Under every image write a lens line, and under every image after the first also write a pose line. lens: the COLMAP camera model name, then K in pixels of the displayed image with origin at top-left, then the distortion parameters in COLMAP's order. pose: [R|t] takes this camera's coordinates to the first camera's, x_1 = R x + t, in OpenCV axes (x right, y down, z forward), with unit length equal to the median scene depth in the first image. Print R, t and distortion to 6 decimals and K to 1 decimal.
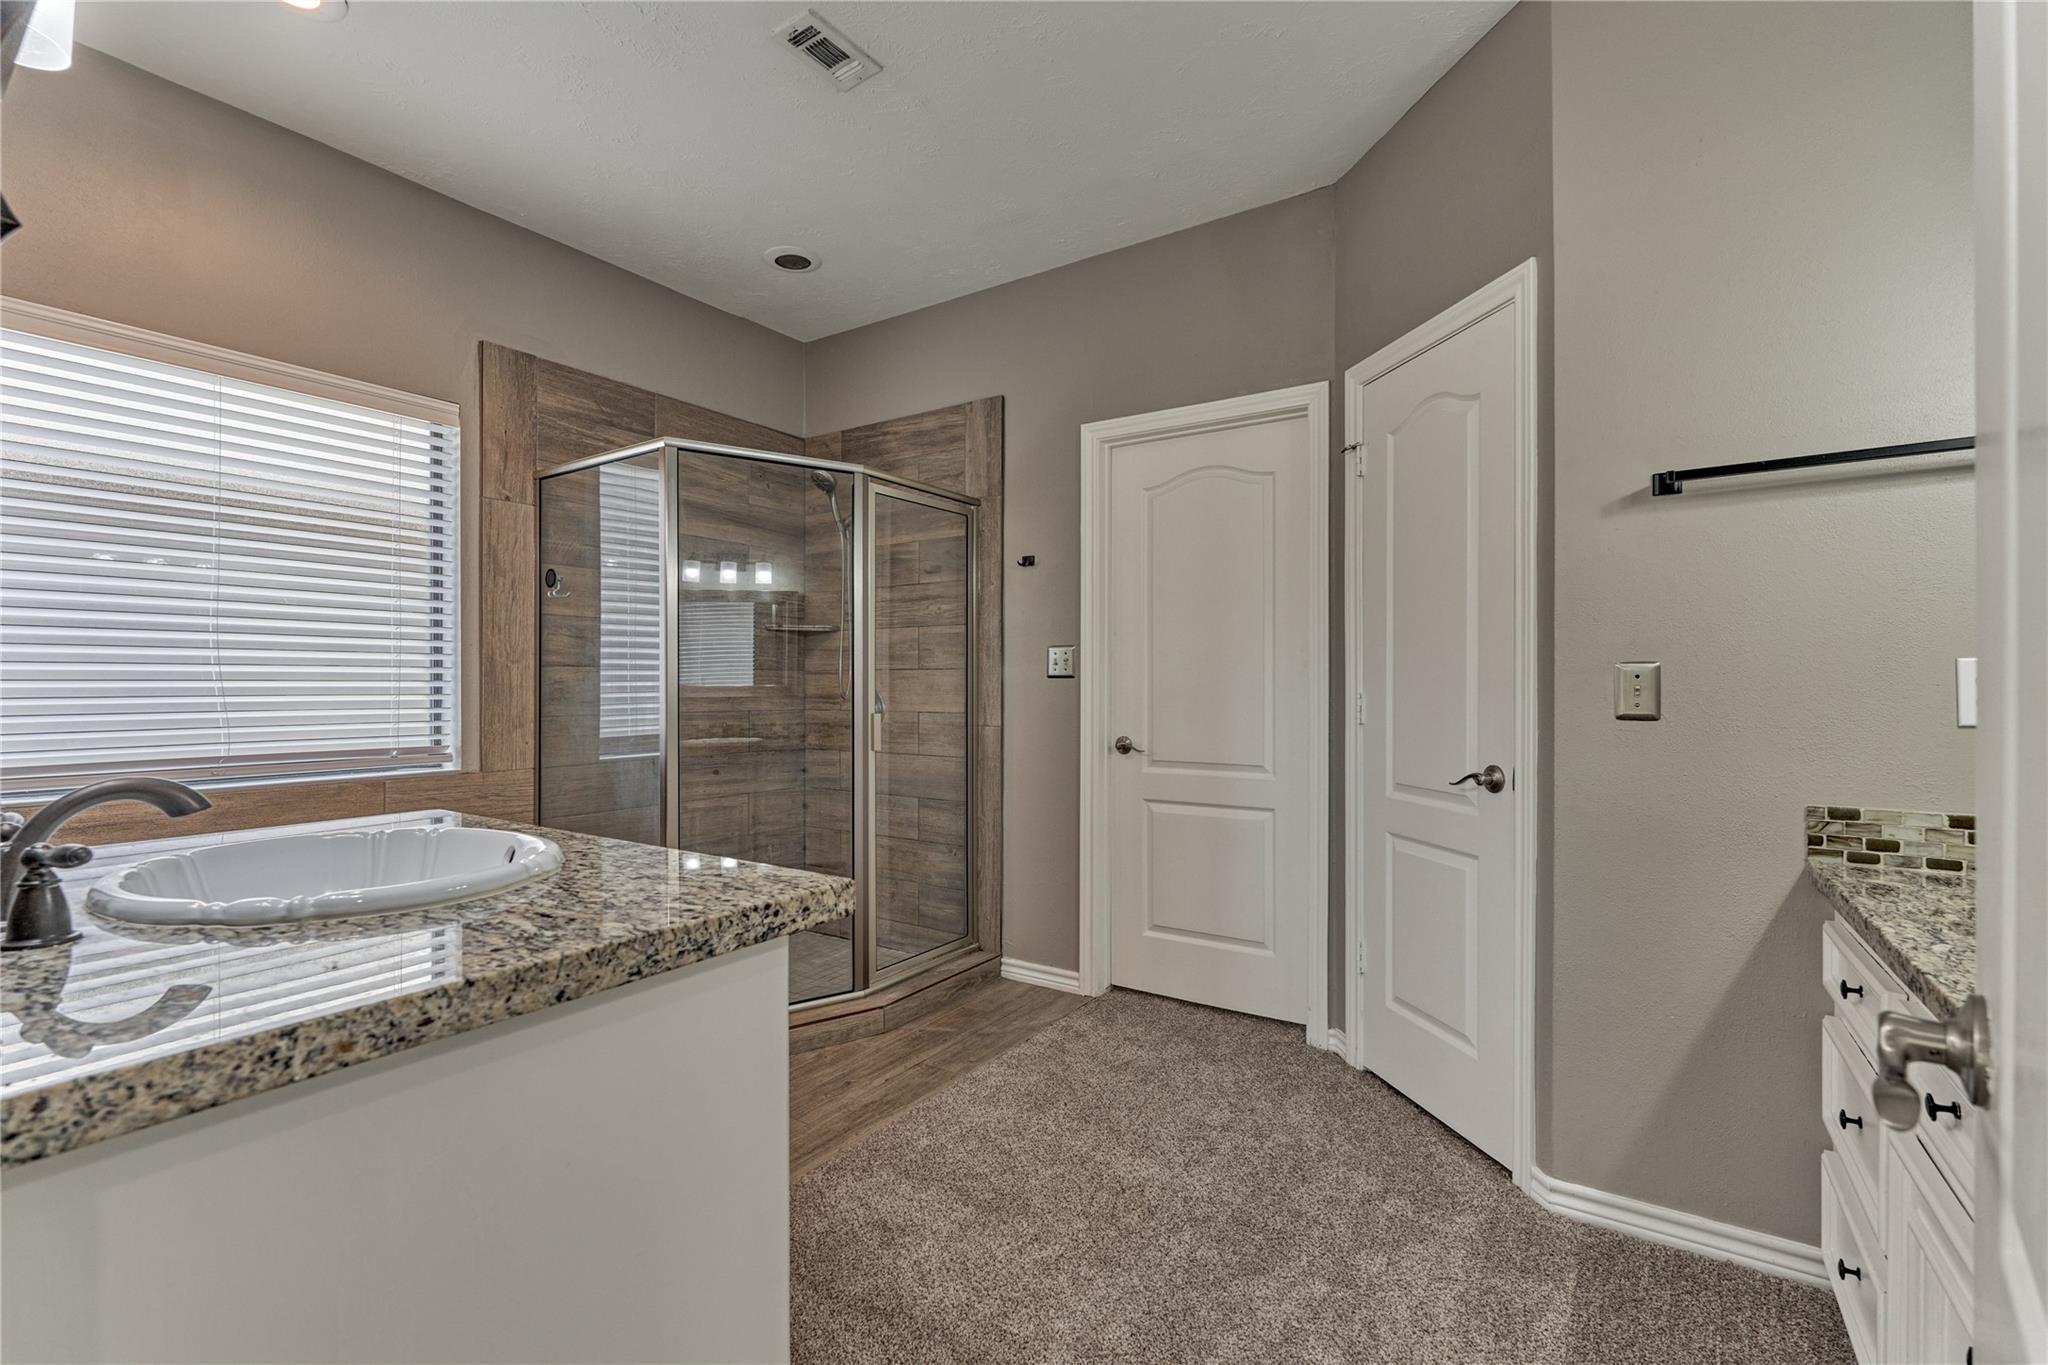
lens RADIAL K [[909.1, 0, 1029.6], [0, 909.1, 680.6], [0, 0, 1]] dist [-0.001312, 0.000713]
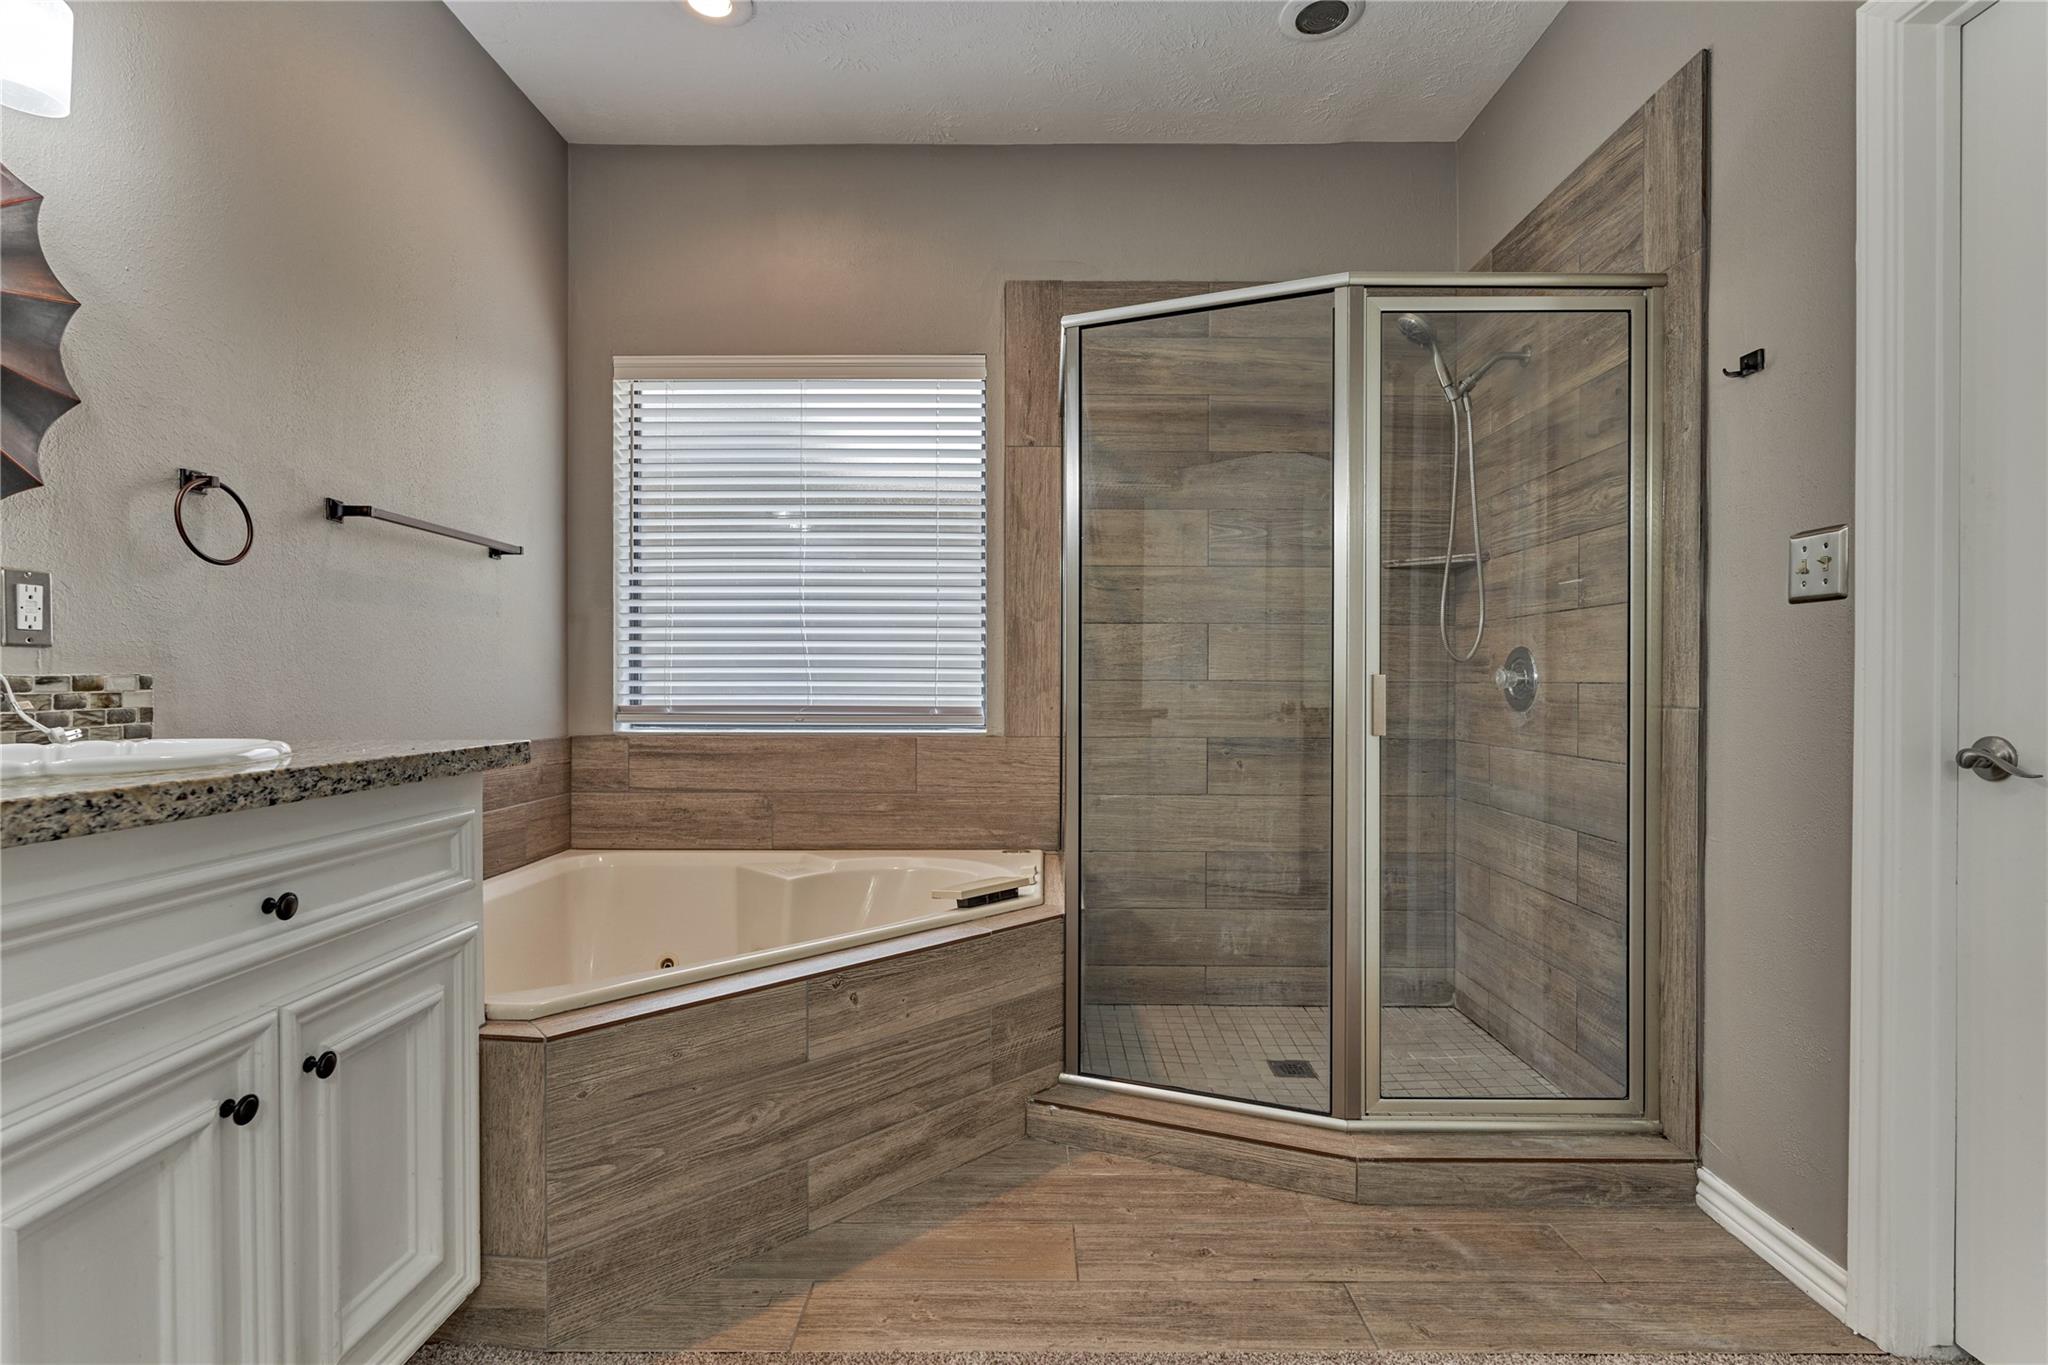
lens RADIAL K [[967.3, 0, 1020.7], [0, 967.3, 682.7], [0, 0, 1]] dist [-0.000803, -0.000743]
pose [[0.538643, 0.003096, -0.842528, 0.223765], [-0.001400, 0.999995, 0.002780, 0.036478], [0.842533, -0.000318, 0.538645, 0.407296]]
